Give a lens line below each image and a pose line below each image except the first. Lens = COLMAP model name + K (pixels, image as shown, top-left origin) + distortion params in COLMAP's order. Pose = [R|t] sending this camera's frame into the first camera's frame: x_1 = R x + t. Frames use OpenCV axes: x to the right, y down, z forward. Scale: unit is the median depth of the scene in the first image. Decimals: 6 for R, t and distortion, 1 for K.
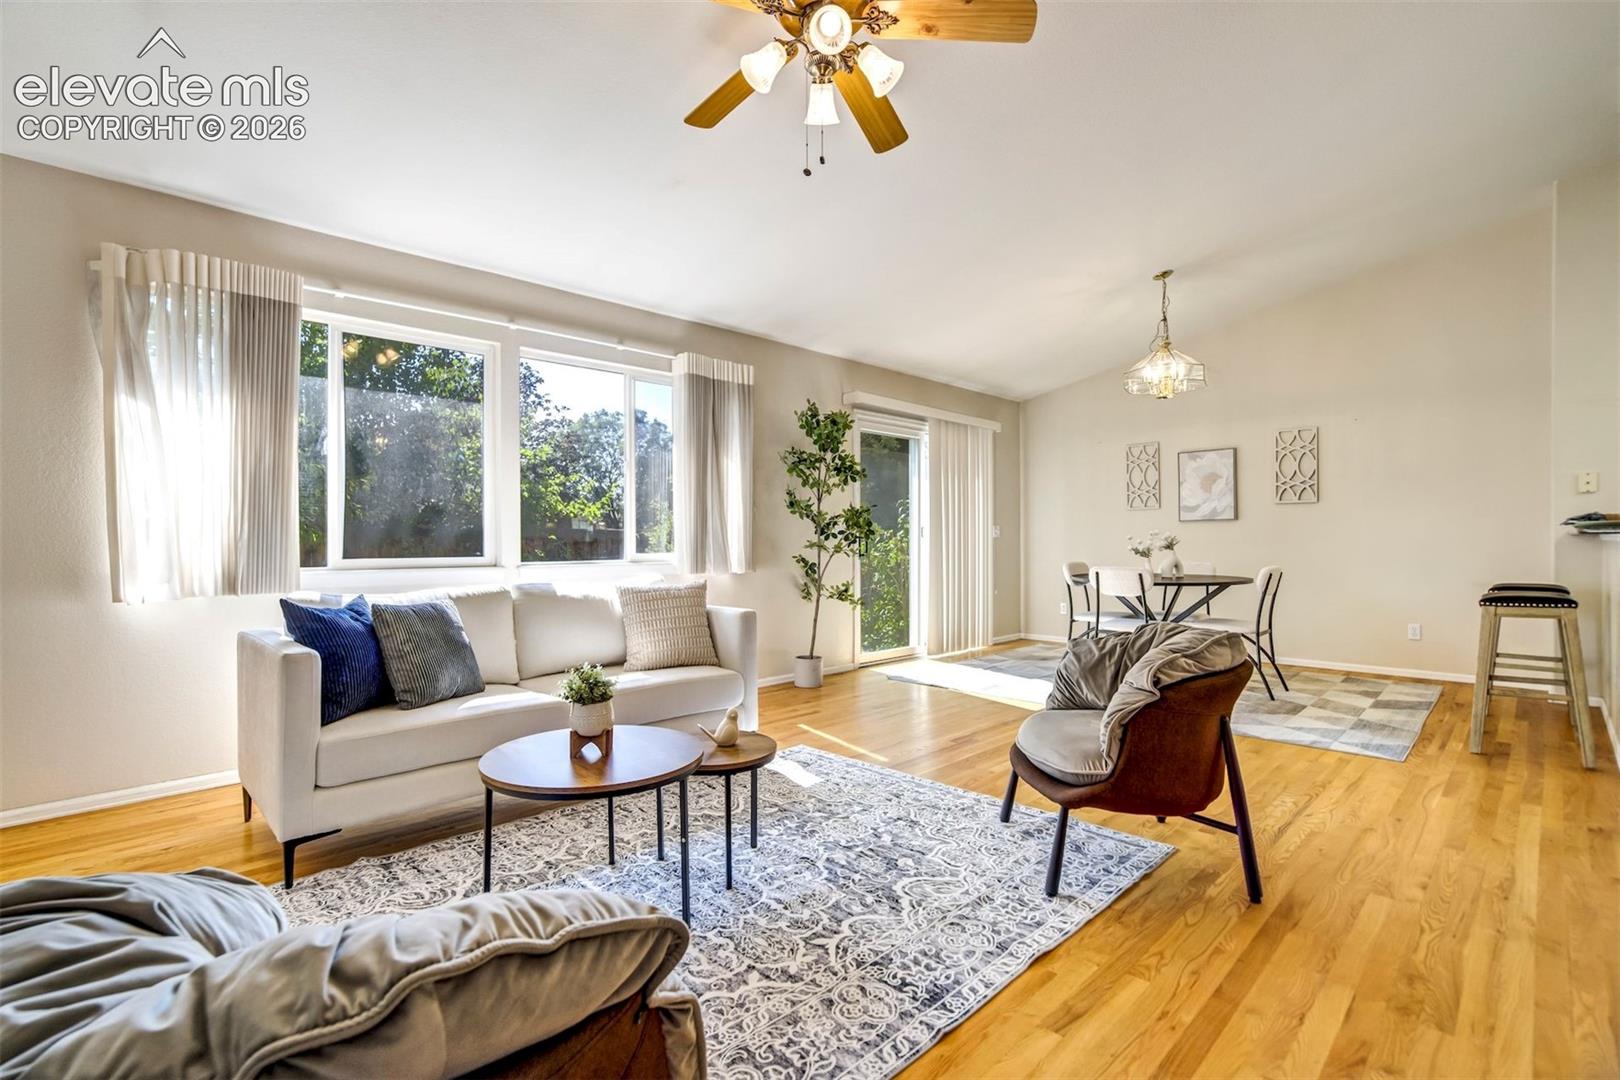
lens RADIAL K [[765.2, 0, 805.6], [0, 765.2, 547.8], [0, 0, 1]] dist [-0.026815, 0.015681]
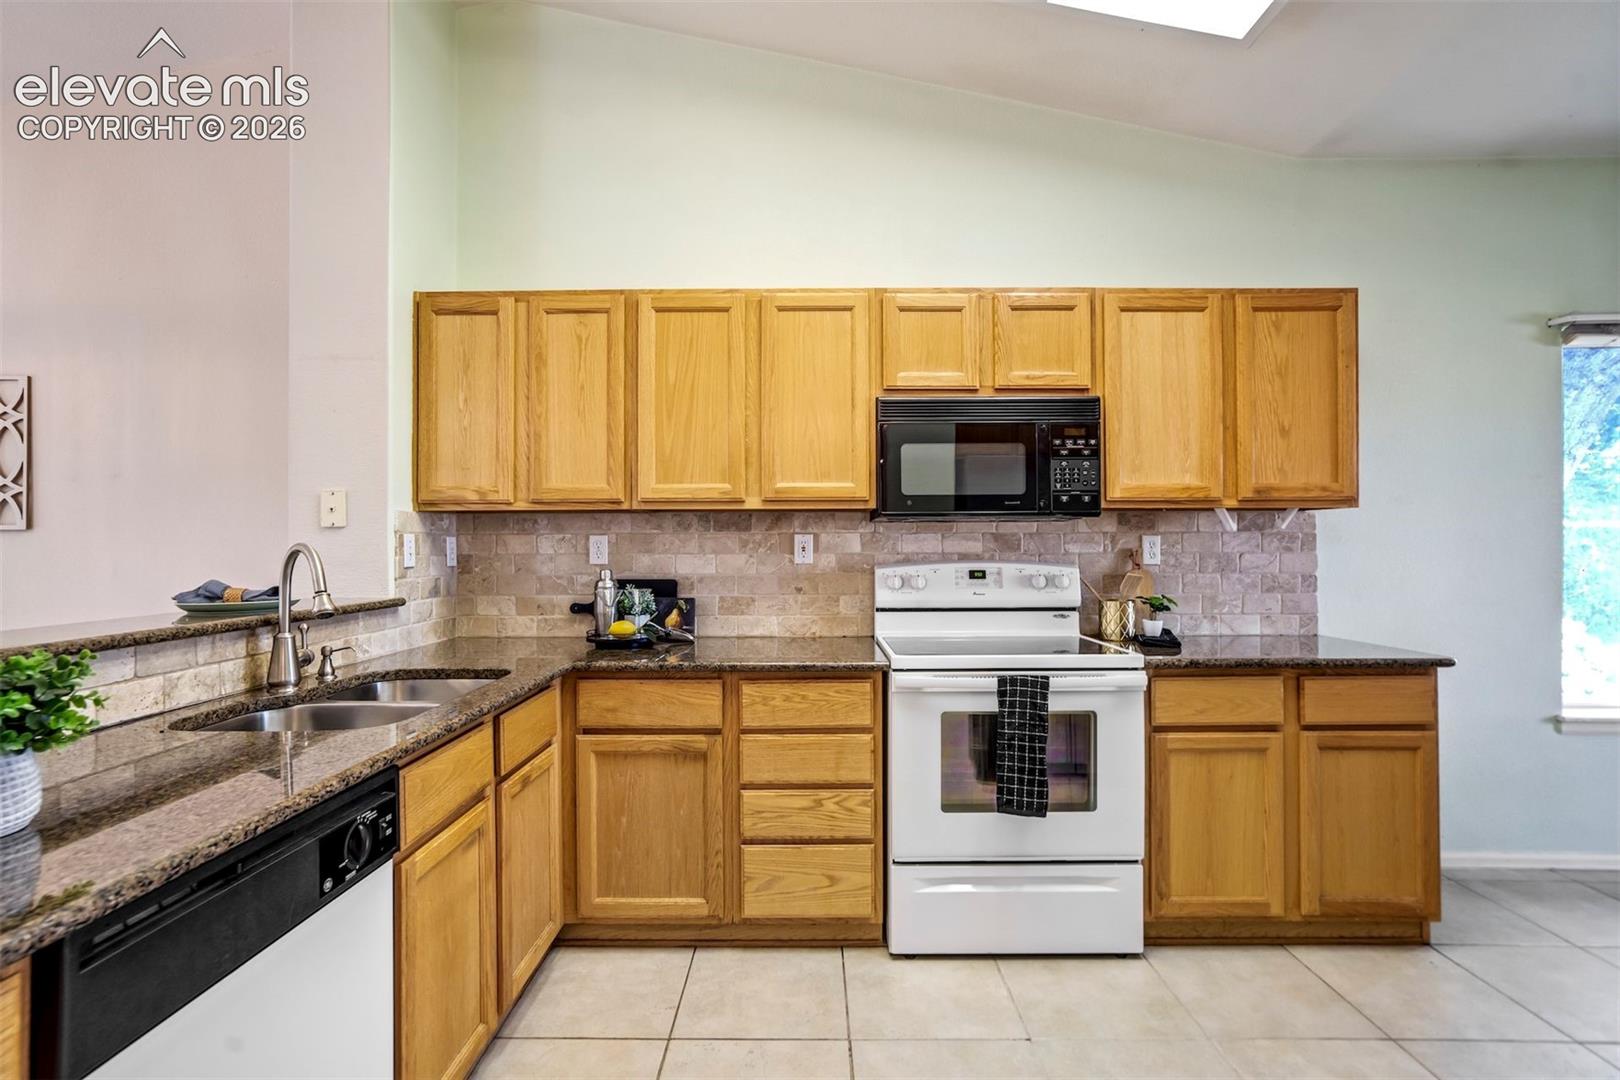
lens RADIAL K [[765.2, 0, 805.6], [0, 765.2, 547.8], [0, 0, 1]] dist [-0.026815, 0.015681]
pose [[0.723044, -0.001294, 0.690800, 0.782605], [0.009571, 0.999921, -0.008145, -0.044522], [-0.690735, 0.012501, 0.723000, 0.333421]]
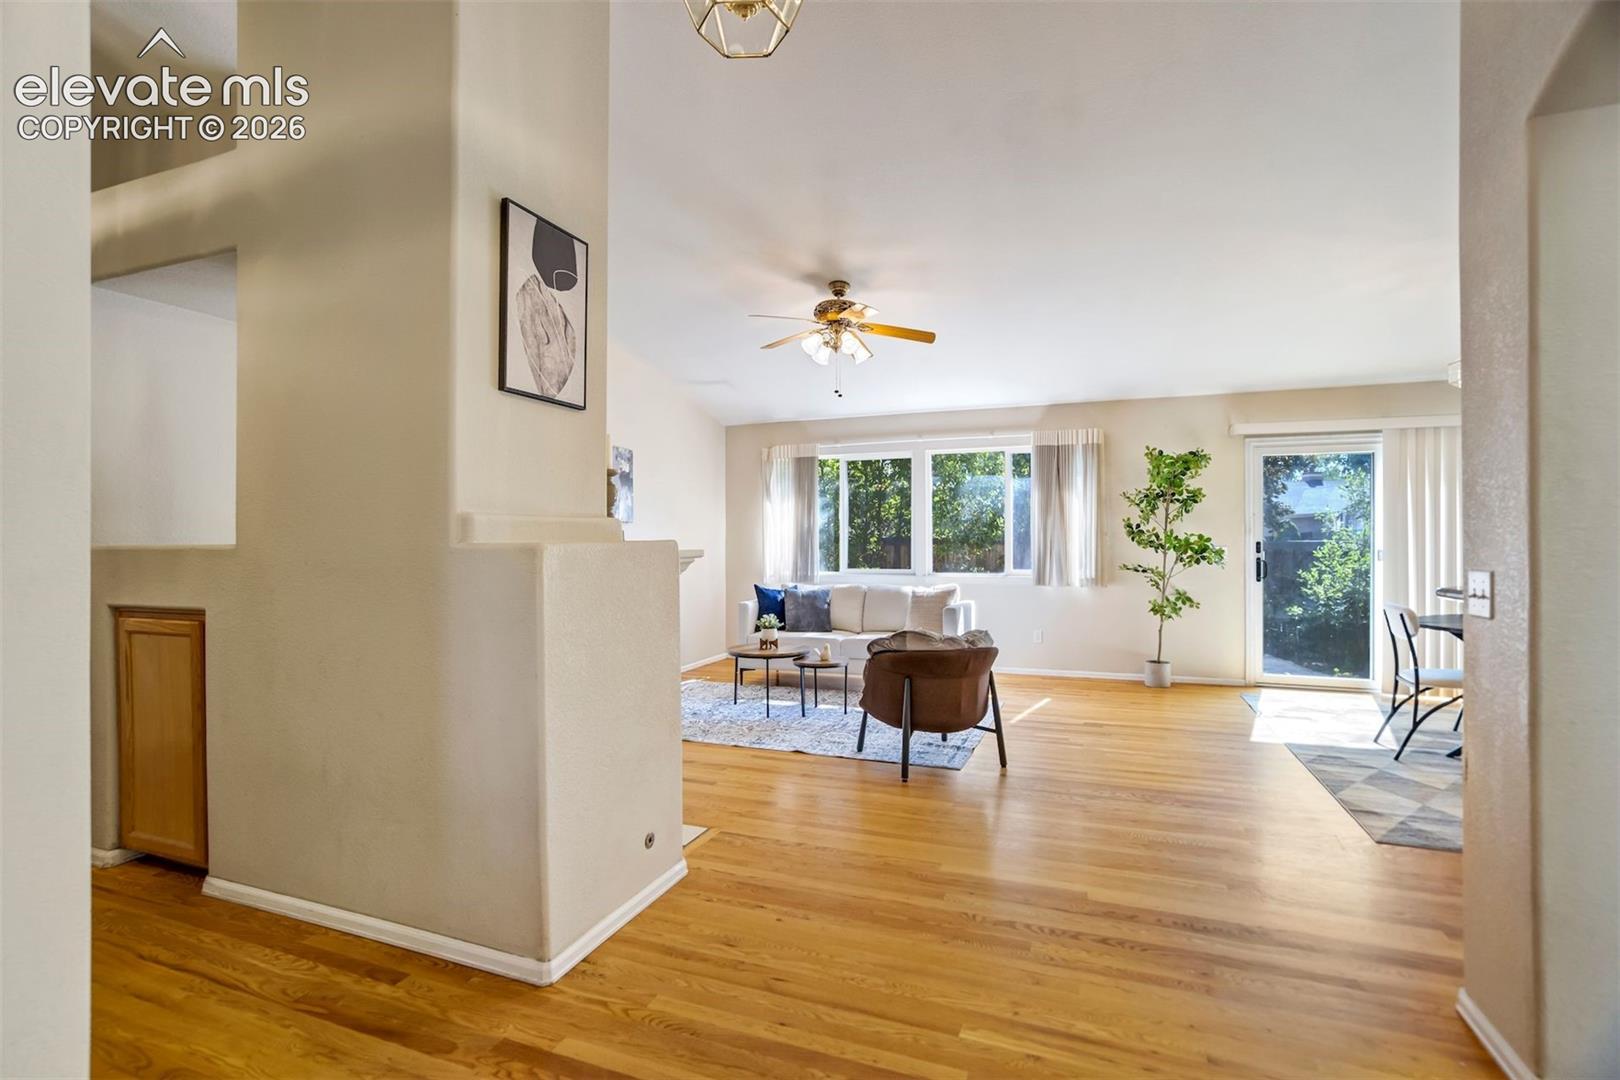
lens RADIAL K [[765.2, 0, 805.6], [0, 765.2, 547.8], [0, 0, 1]] dist [-0.026815, 0.015681]
pose [[0.388988, 0.011955, -0.921165, 0.866764], [-0.010089, 0.999911, 0.008716, -0.038162], [0.921188, 0.005903, 0.389074, 0.036520]]
